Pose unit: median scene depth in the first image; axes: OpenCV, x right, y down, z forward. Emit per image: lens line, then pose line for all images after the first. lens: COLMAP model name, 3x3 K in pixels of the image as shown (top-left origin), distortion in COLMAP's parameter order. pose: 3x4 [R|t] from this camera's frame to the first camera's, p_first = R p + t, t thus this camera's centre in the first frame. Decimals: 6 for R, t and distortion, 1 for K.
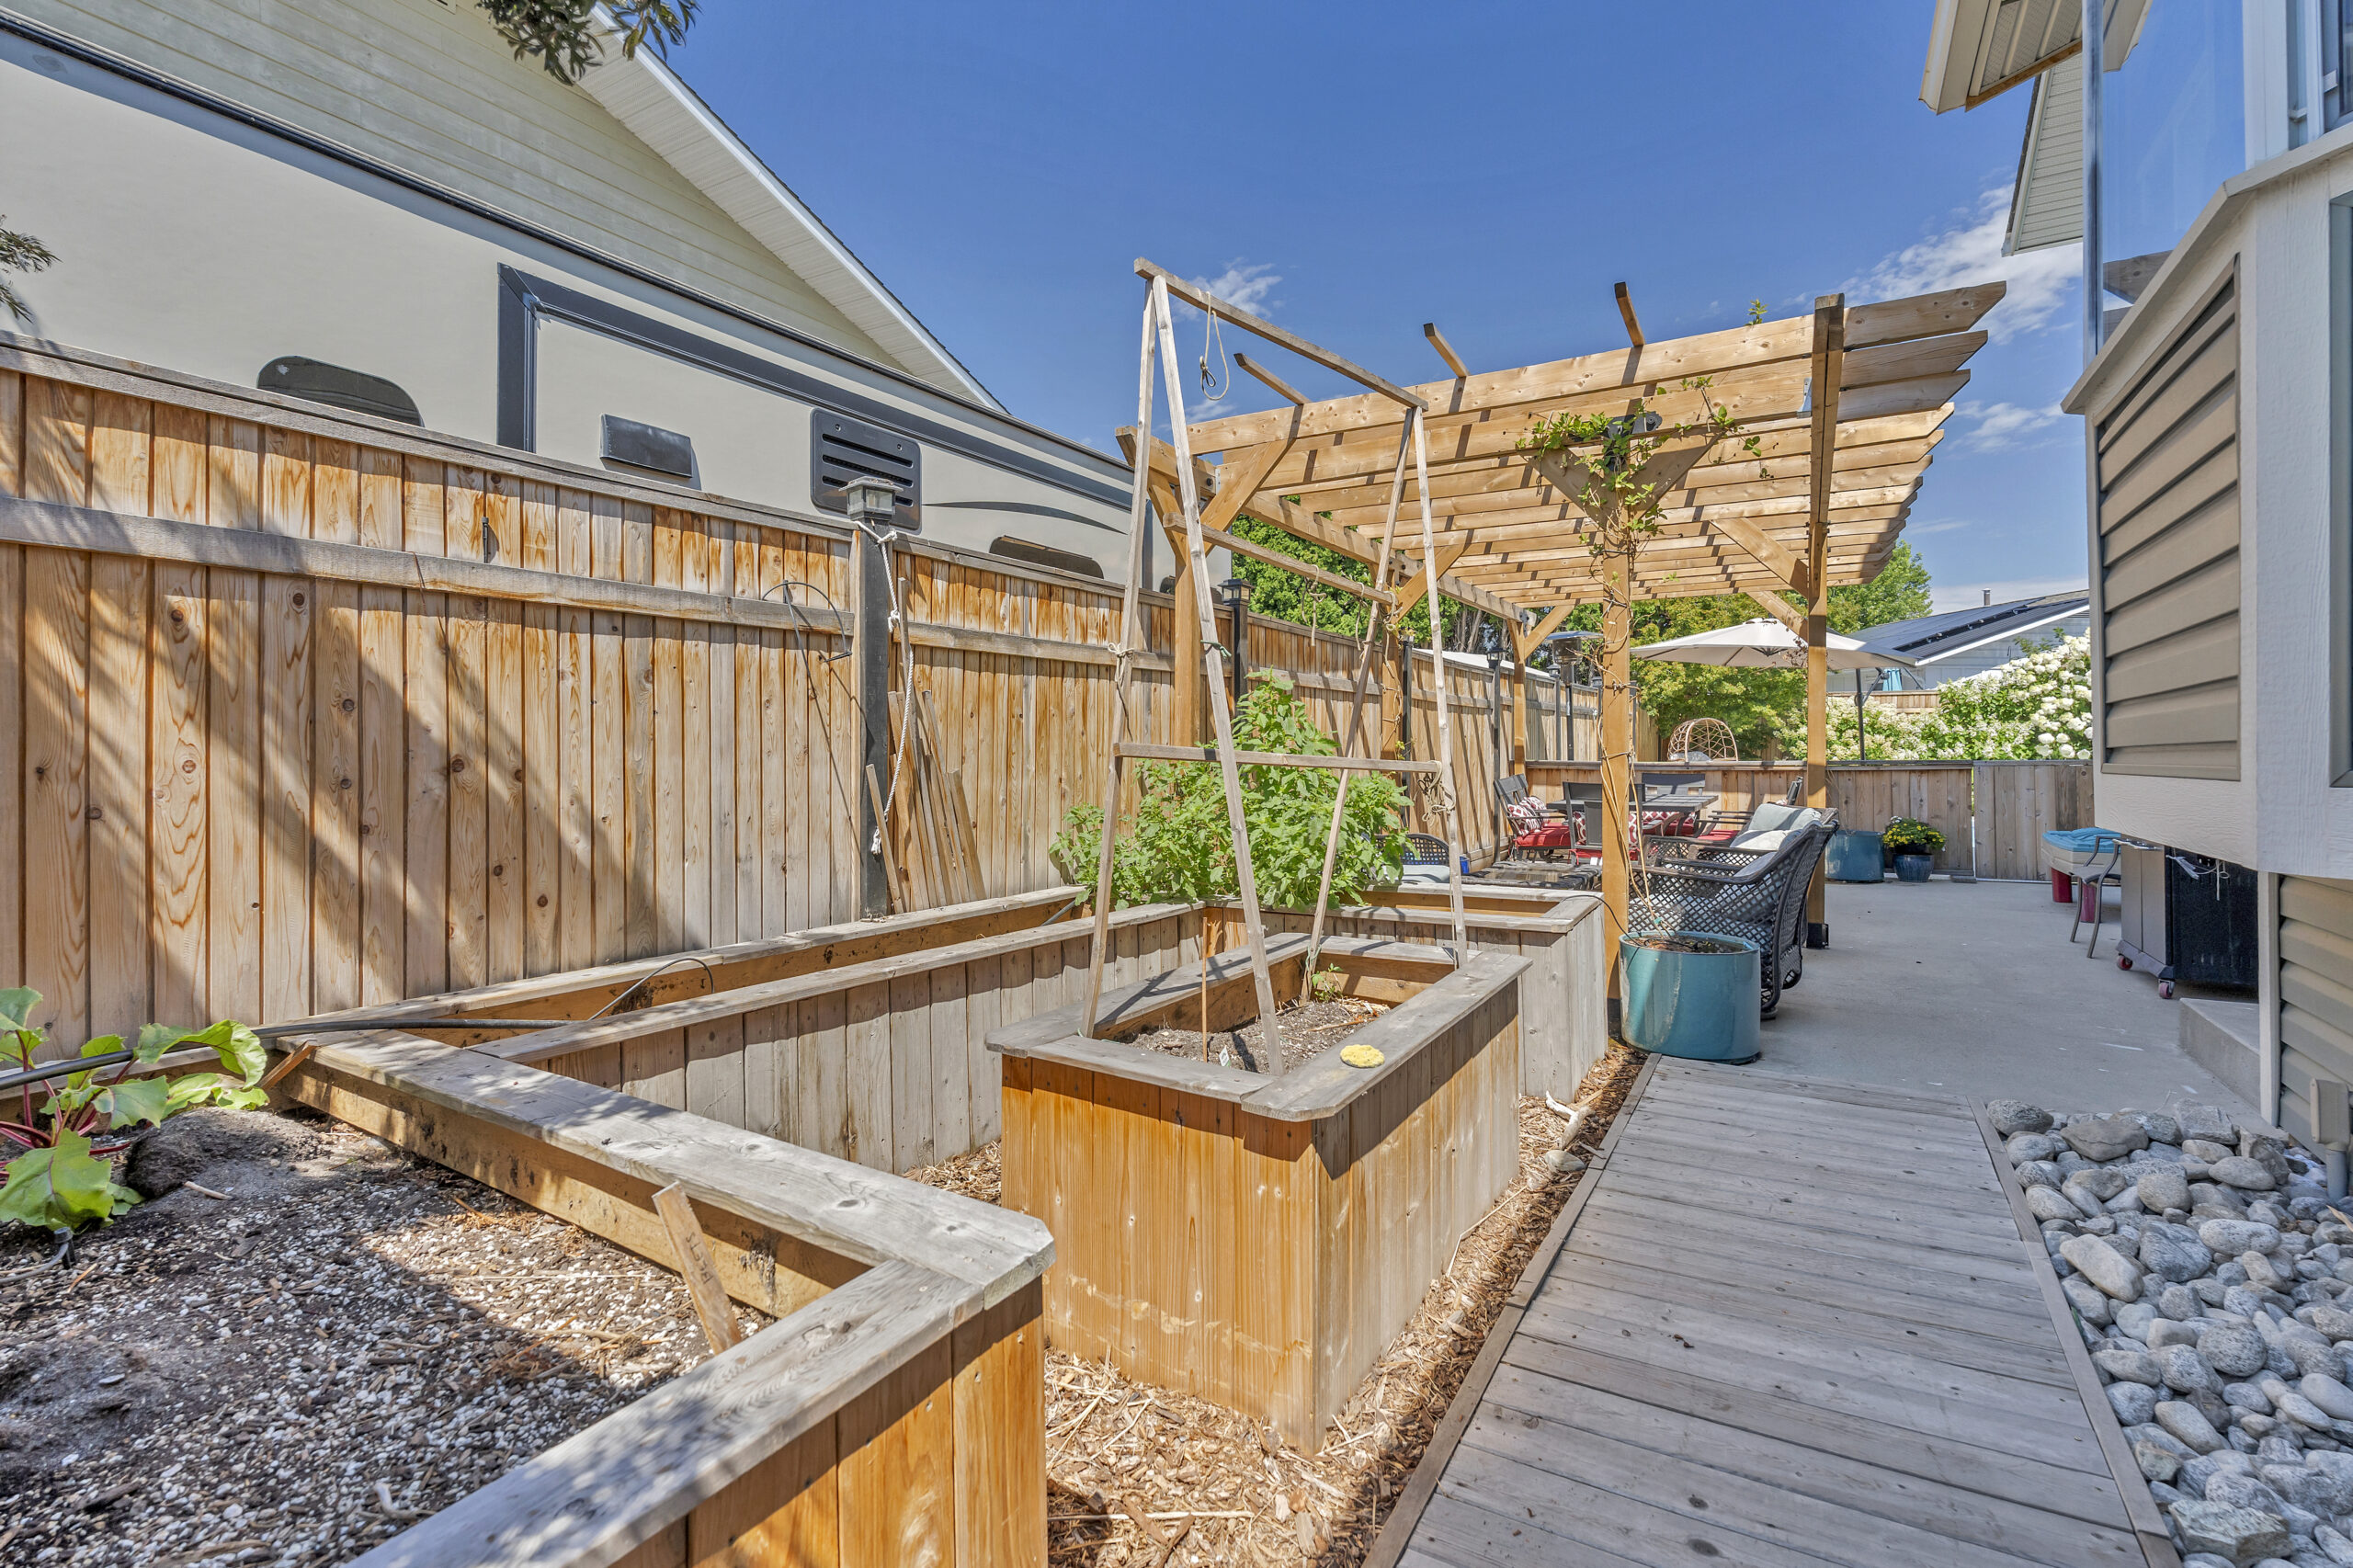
lens RADIAL K [[1070.0, 0, 1176.0], [0, 1070.0, 735.3], [0, 0, 1]] dist [-0.001240, -0.000325]
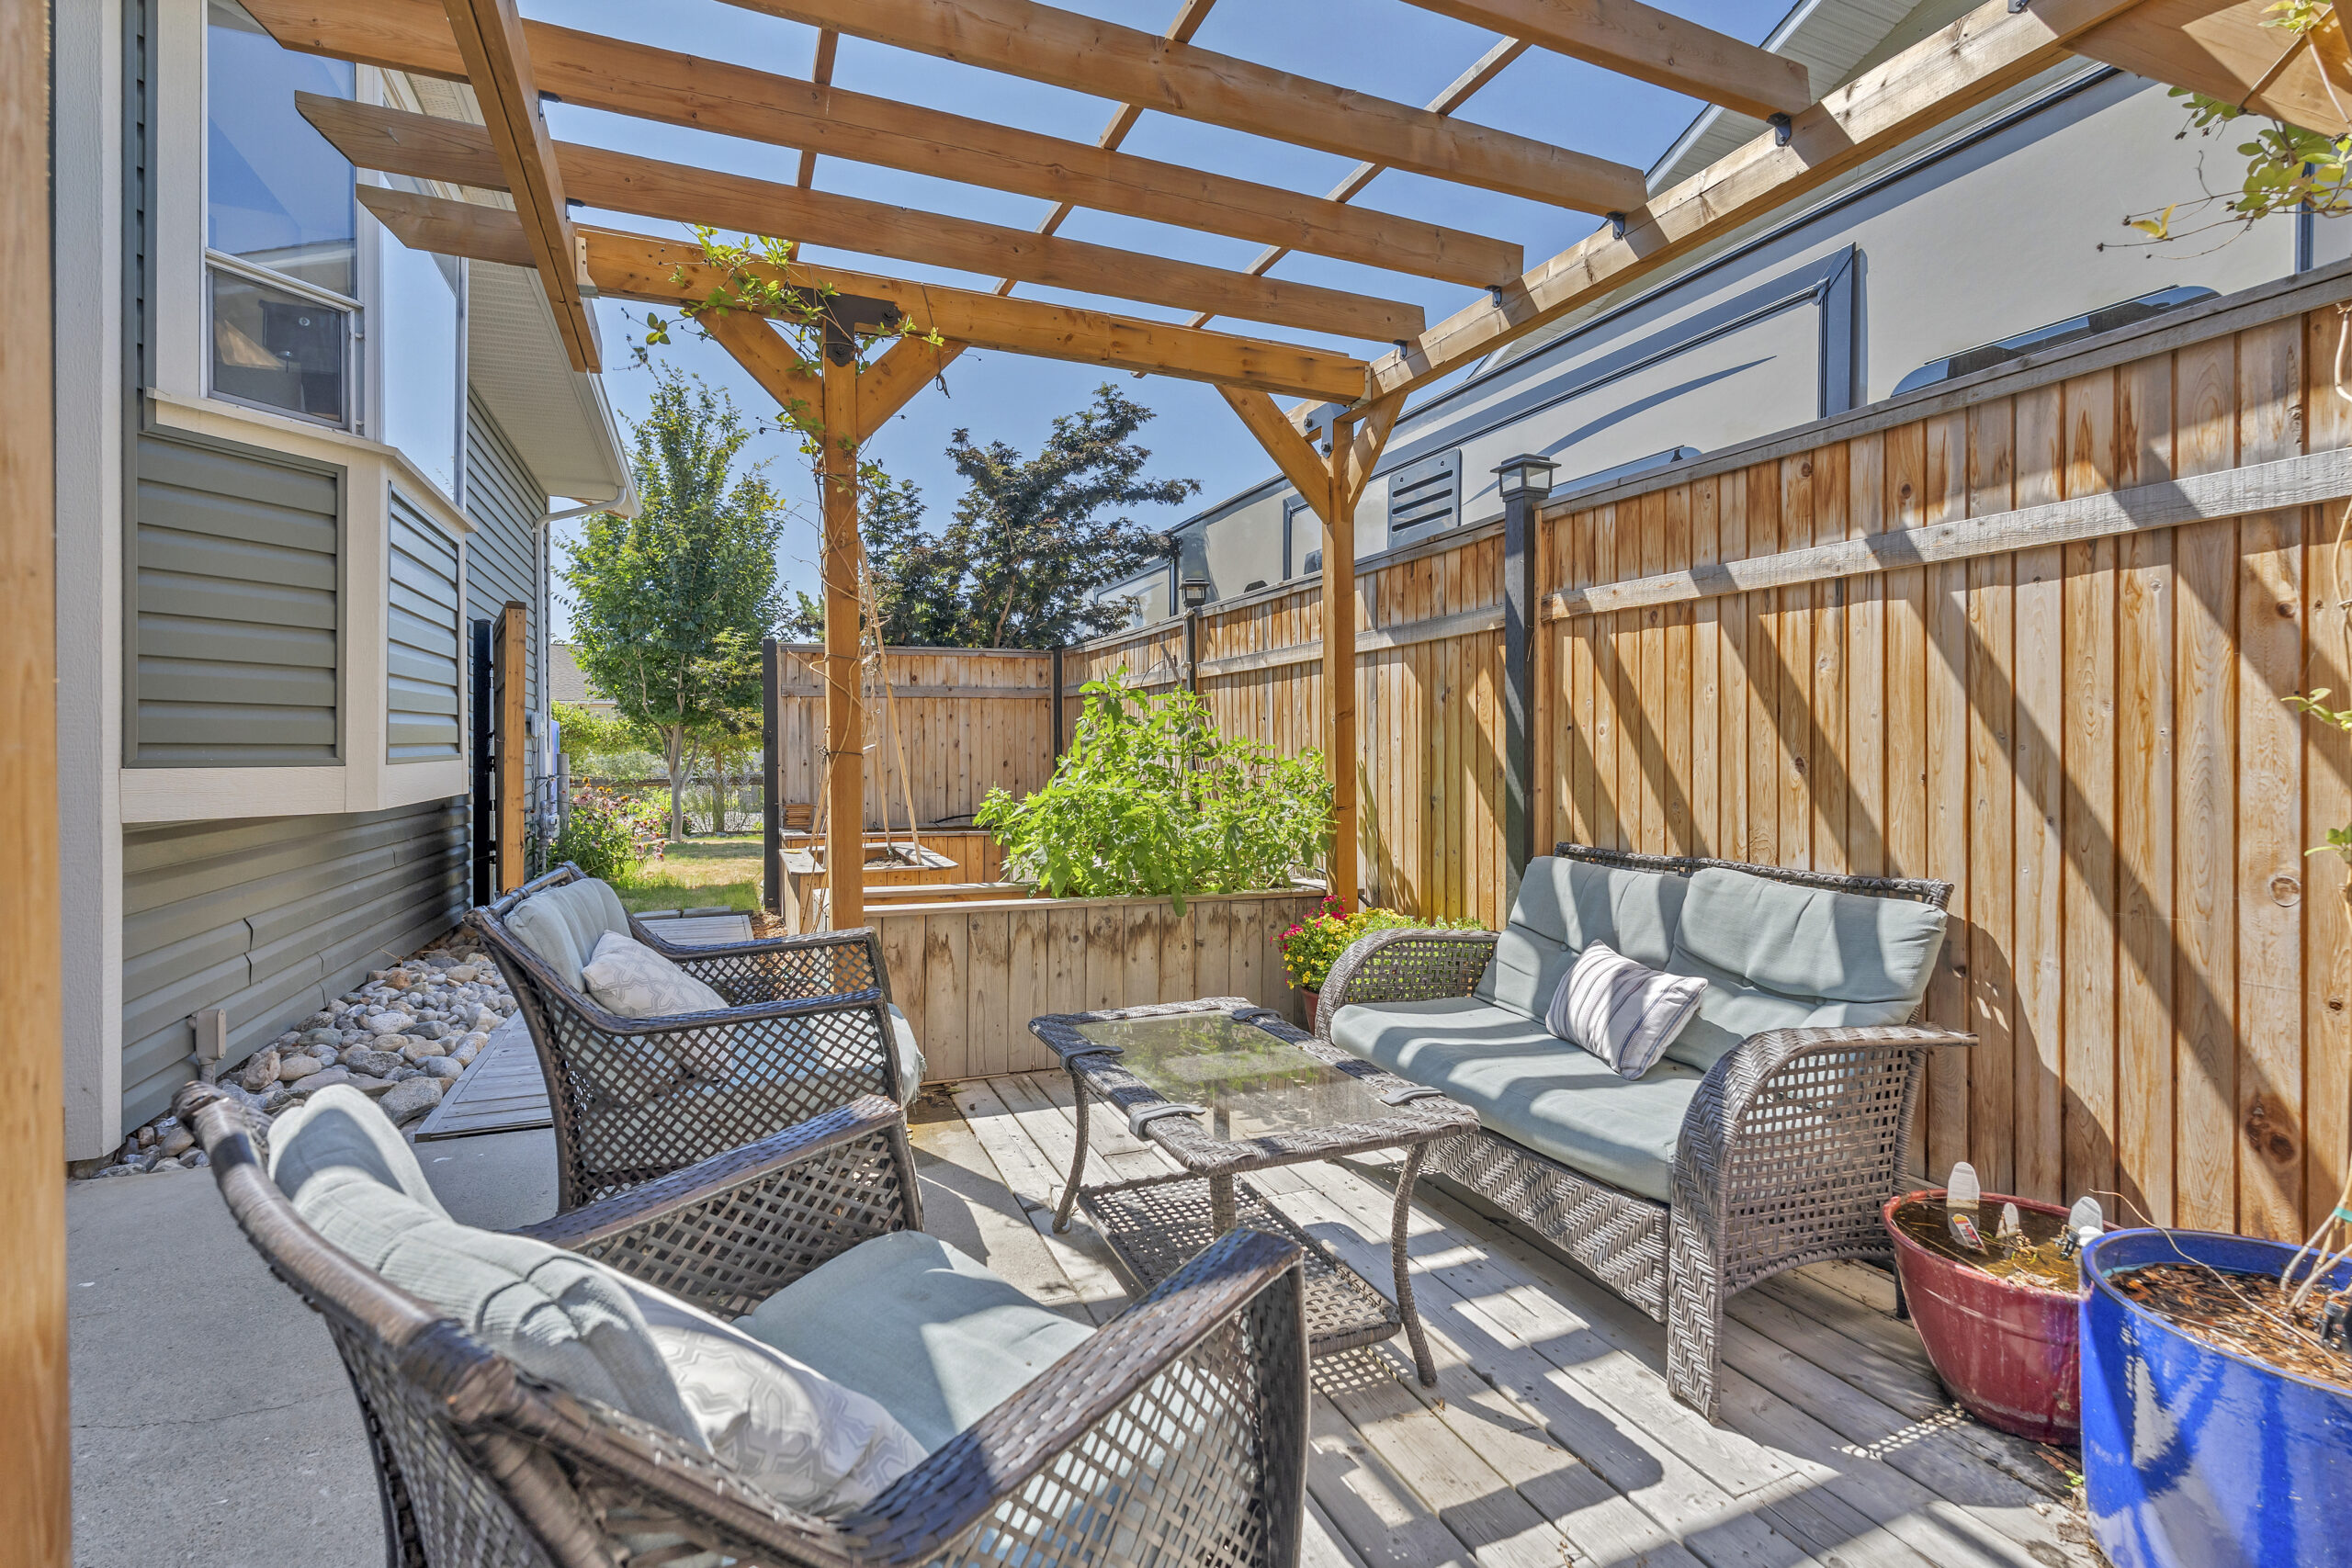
lens RADIAL K [[1069.5, 0, 1175.5], [0, 1069.5, 735.4], [0, 0, 1]] dist [-0.001240, -0.000325]
pose [[-0.586958, -0.012690, -0.809518, 1.027387], [0.007205, 0.999756, -0.020896, 0.028397], [0.809585, -0.018097, -0.586723, 1.902217]]
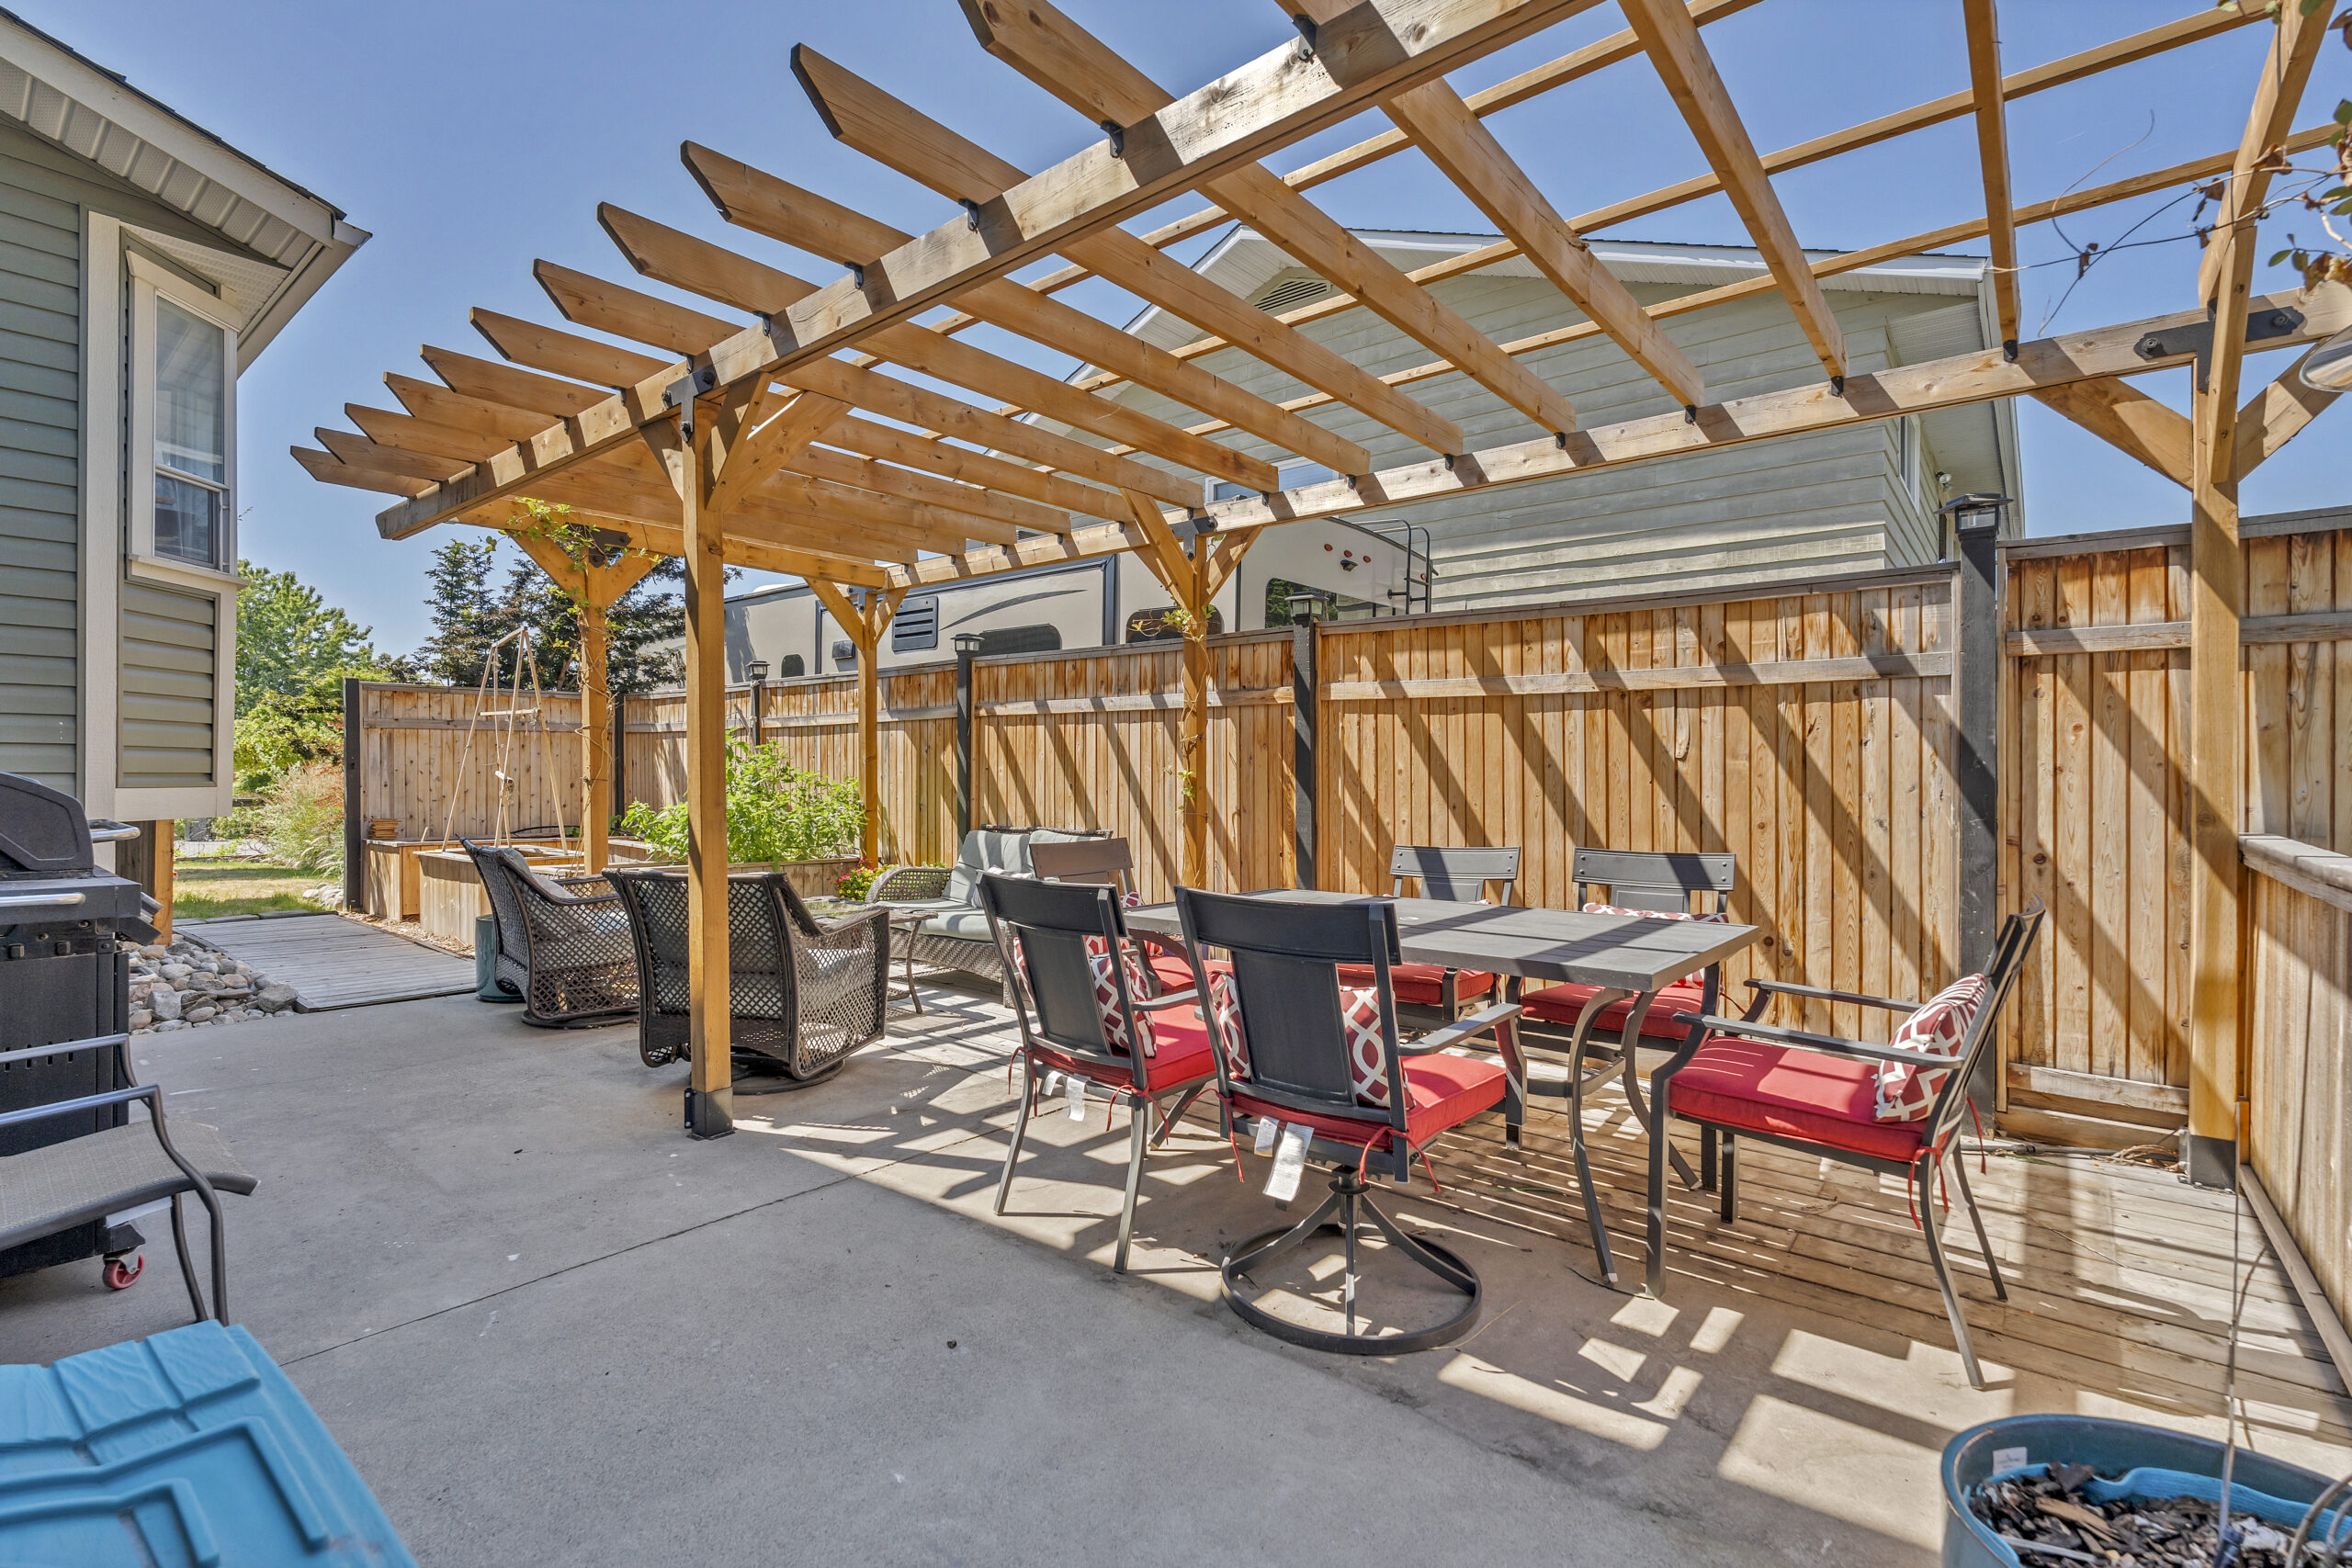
lens RADIAL K [[1053.8, 0, 1170.4], [0, 1053.8, 782.5], [0, 0, 1]] dist [-0.000867, 0.000303]
pose [[-0.152791, 0.006219, -0.988239, 1.870922], [0.002661, 0.999979, 0.005881, 0.018842], [0.988255, -0.001731, -0.152805, 2.239565]]
